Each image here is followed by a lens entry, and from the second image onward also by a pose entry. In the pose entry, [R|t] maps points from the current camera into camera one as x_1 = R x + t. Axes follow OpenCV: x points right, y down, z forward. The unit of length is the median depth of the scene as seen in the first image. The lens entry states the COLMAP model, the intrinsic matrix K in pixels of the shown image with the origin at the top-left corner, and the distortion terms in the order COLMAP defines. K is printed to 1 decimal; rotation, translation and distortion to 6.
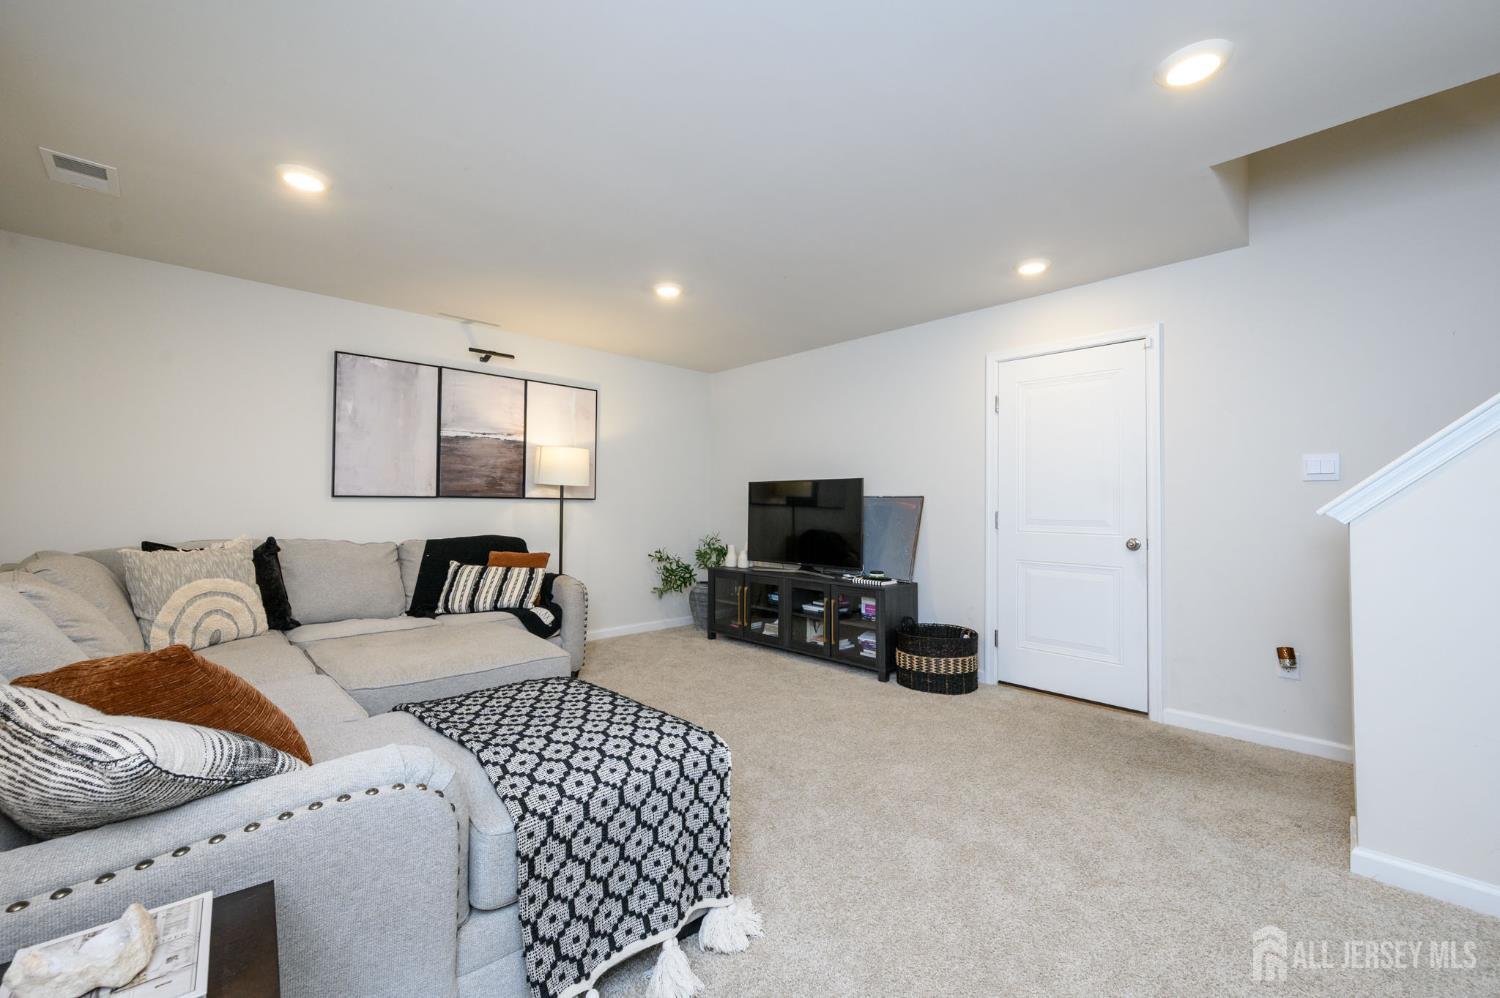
lens RADIAL K [[587.6, 0, 750.0], [0, 587.6, 499.0], [0, 0, 1]] dist [-0.001240, -0.000273]
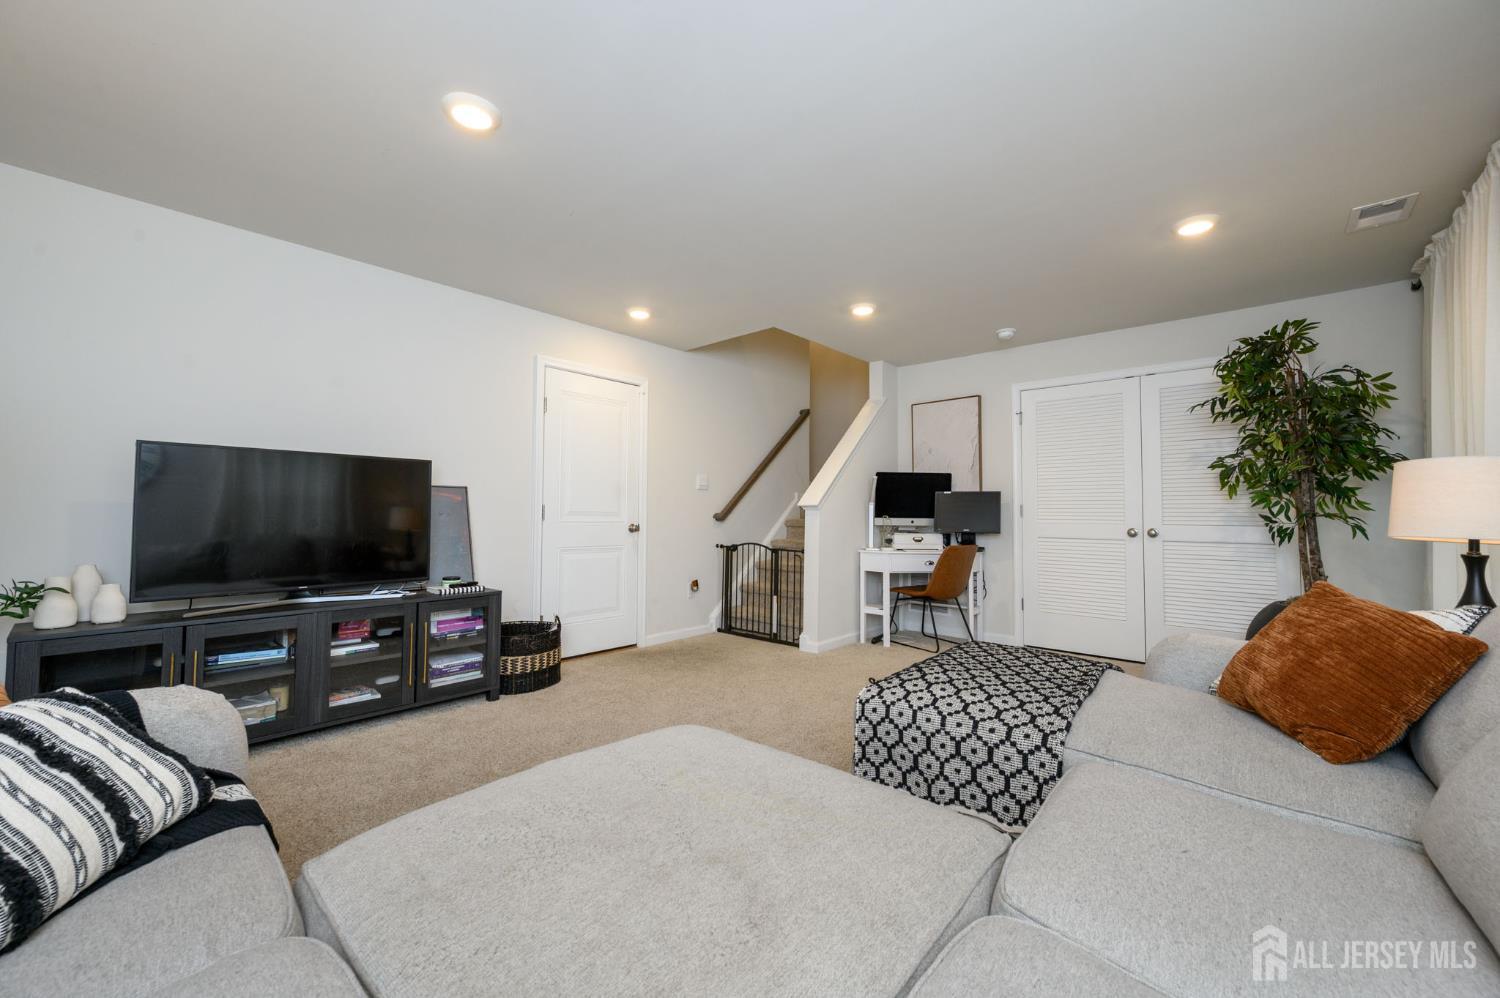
lens RADIAL K [[587.6, 0, 750.0], [0, 587.6, 499.0], [0, 0, 1]] dist [-0.001240, -0.000273]
pose [[-0.064610, 0.031689, 0.997407, -0.673664], [-0.002453, 0.999488, -0.031914, 0.044578], [-0.997908, -0.004509, -0.064499, 0.697079]]
